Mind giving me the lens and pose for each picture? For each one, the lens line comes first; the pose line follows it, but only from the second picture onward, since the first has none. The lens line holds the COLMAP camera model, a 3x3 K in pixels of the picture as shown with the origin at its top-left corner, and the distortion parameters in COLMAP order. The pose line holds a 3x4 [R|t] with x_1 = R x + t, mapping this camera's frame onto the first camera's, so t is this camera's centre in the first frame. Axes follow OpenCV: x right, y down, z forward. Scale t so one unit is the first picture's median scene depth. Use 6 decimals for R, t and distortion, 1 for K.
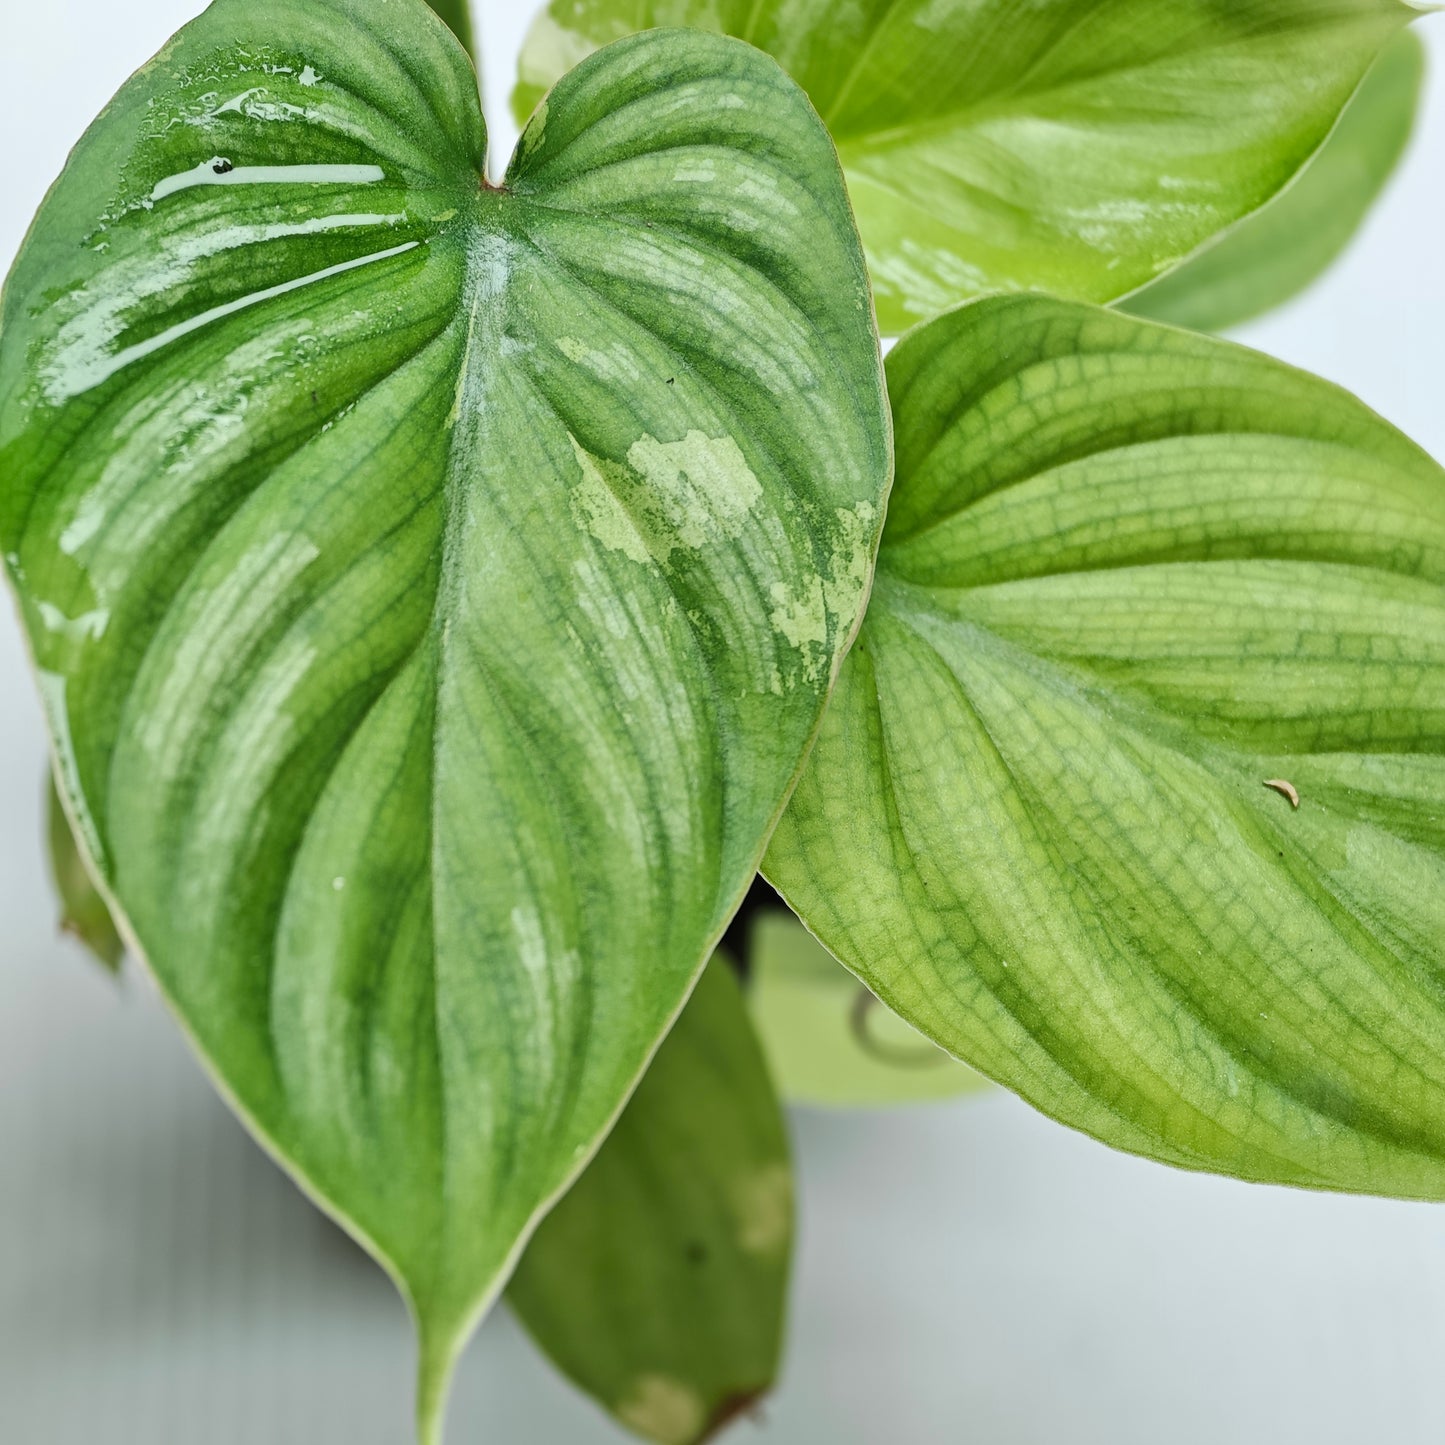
lens RADIAL K [[4302.3, 0, 722.5], [0, 4302.3, 722.5], [0, 0, 1]] dist [0.348430, -0.084232]
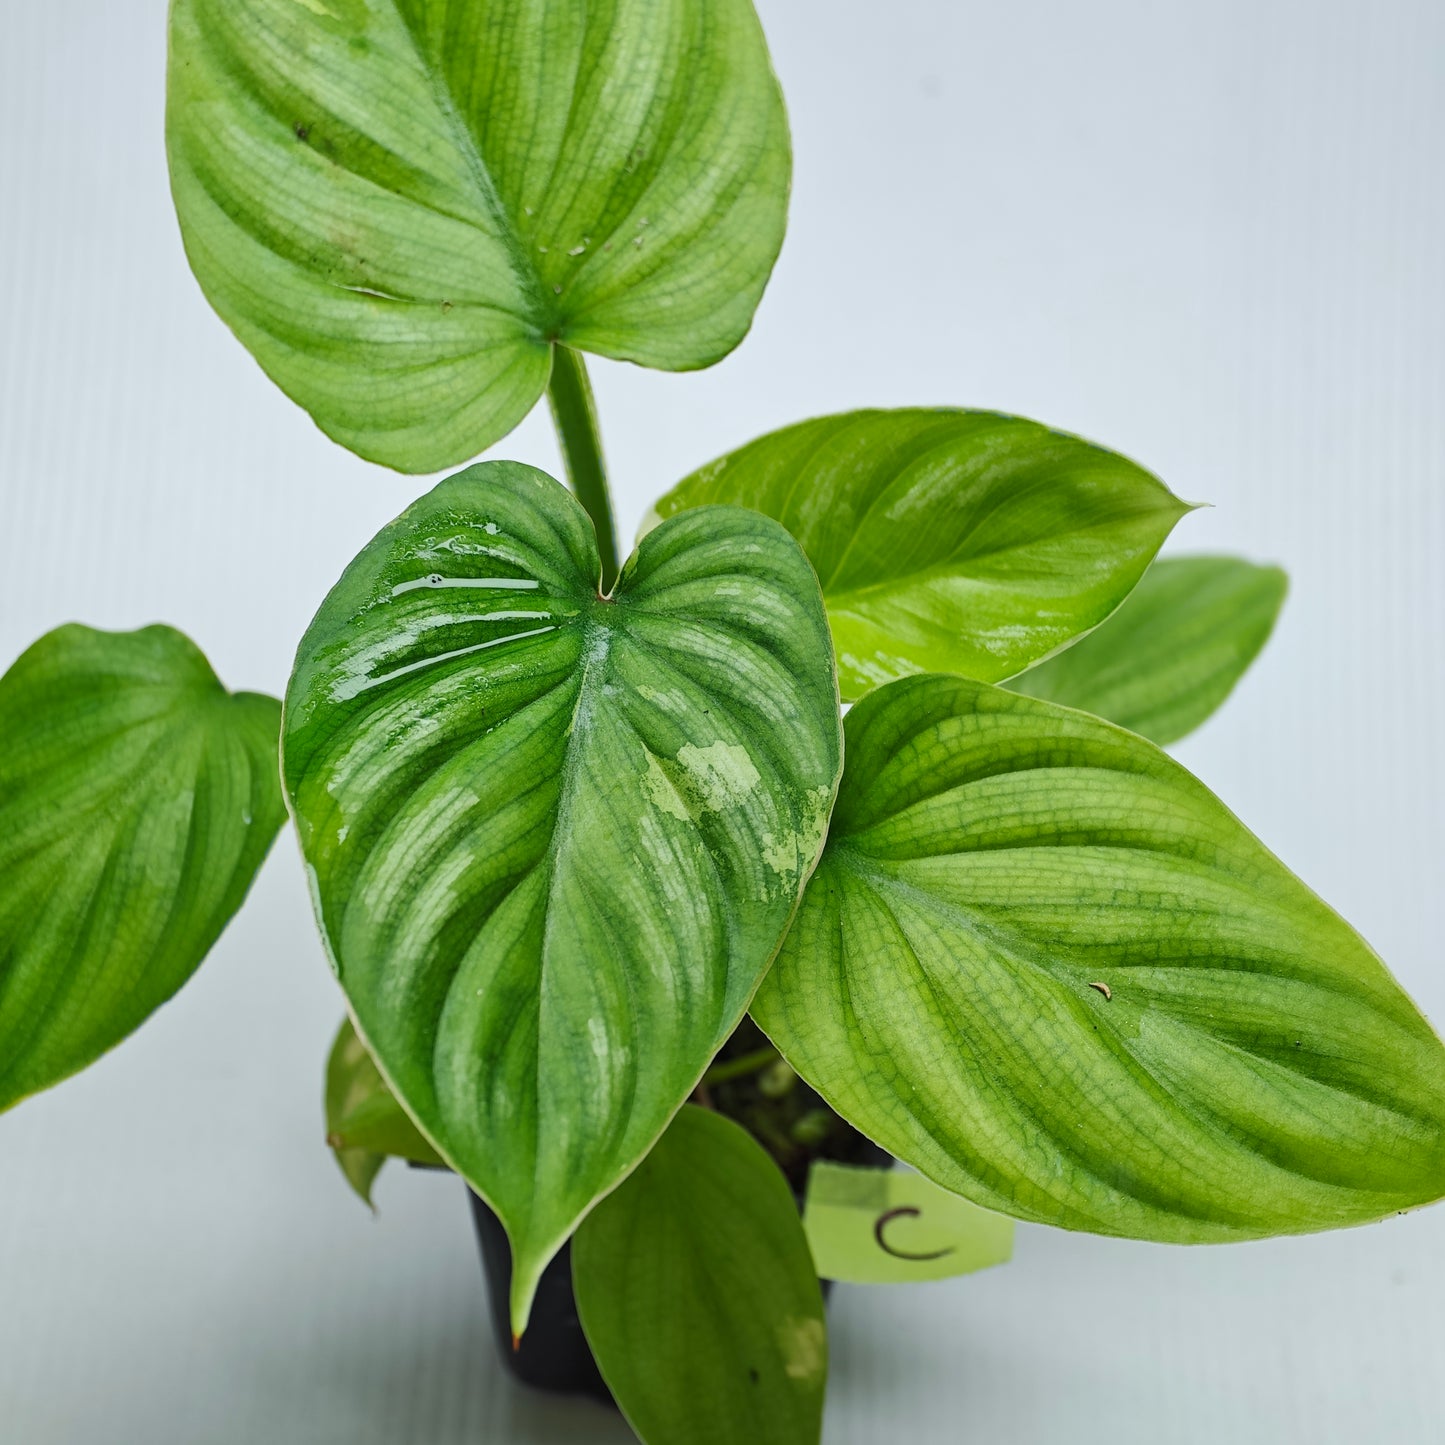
lens RADIAL K [[4302.3, 0, 722.5], [0, 4302.3, 722.5], [0, 0, 1]] dist [0.348430, -0.084232]
pose [[0.995845, 0.011470, -0.090343, 0.137426], [-0.028254, 0.981998, -0.186765, 0.221512], [0.086575, 0.188541, 0.978242, -0.559210]]
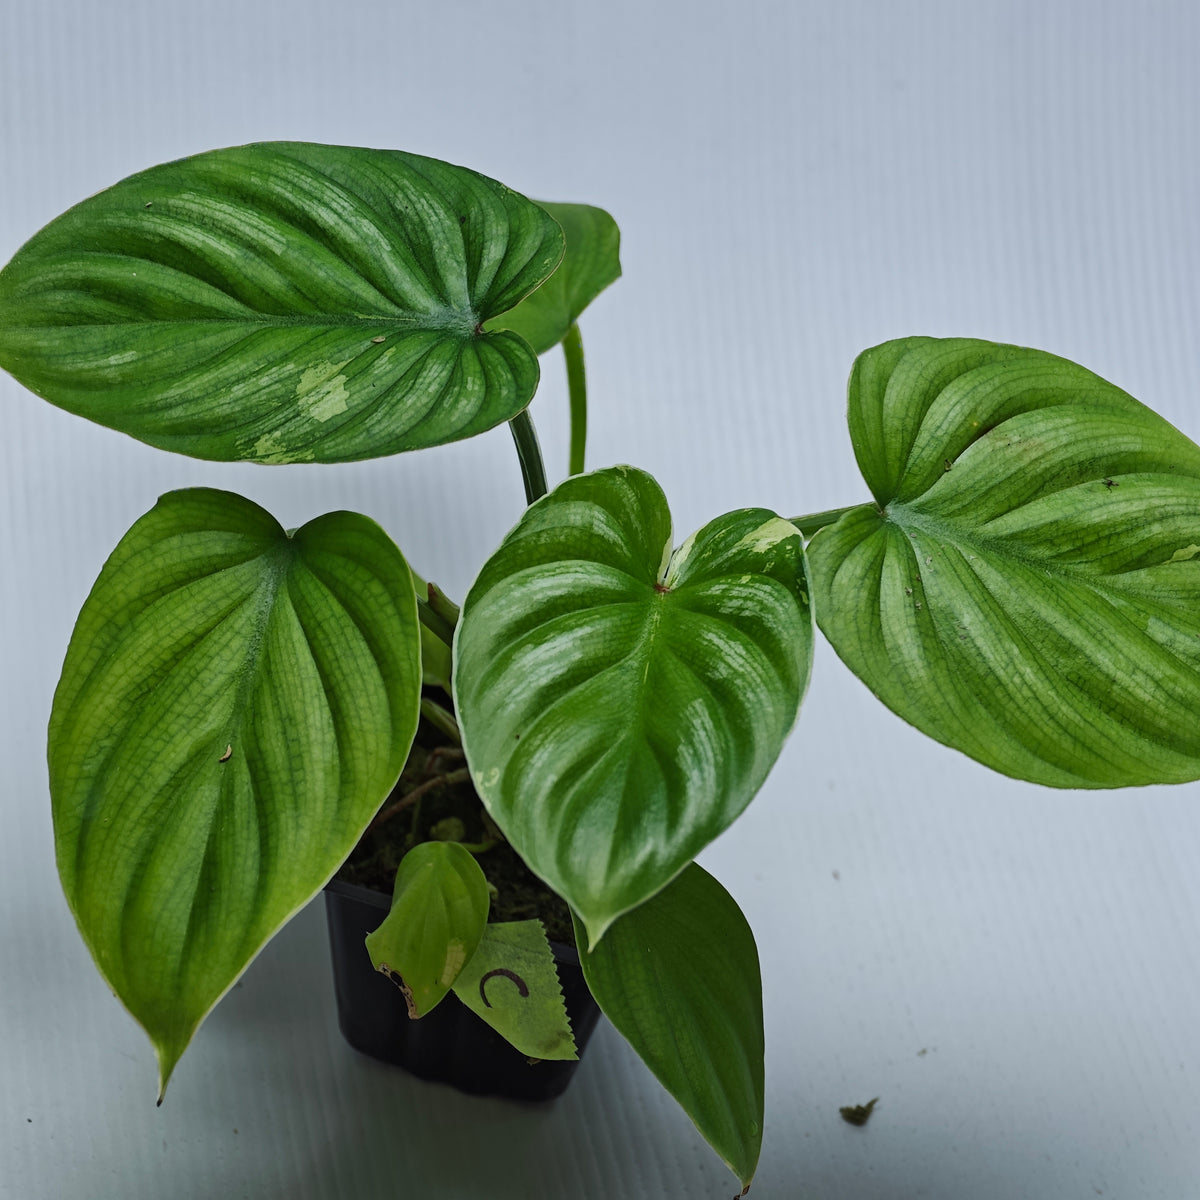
lens RADIAL K [[3572.8, 0, 600.0], [0, 3572.8, 600.0], [0, 0, 1]] dist [0.348430, -0.084232]
pose [[-0.028674, 0.737214, -0.675050, 1.309509], [-0.900854, 0.273597, 0.337057, -0.774009], [0.433175, 0.617786, 0.656277, -0.098438]]
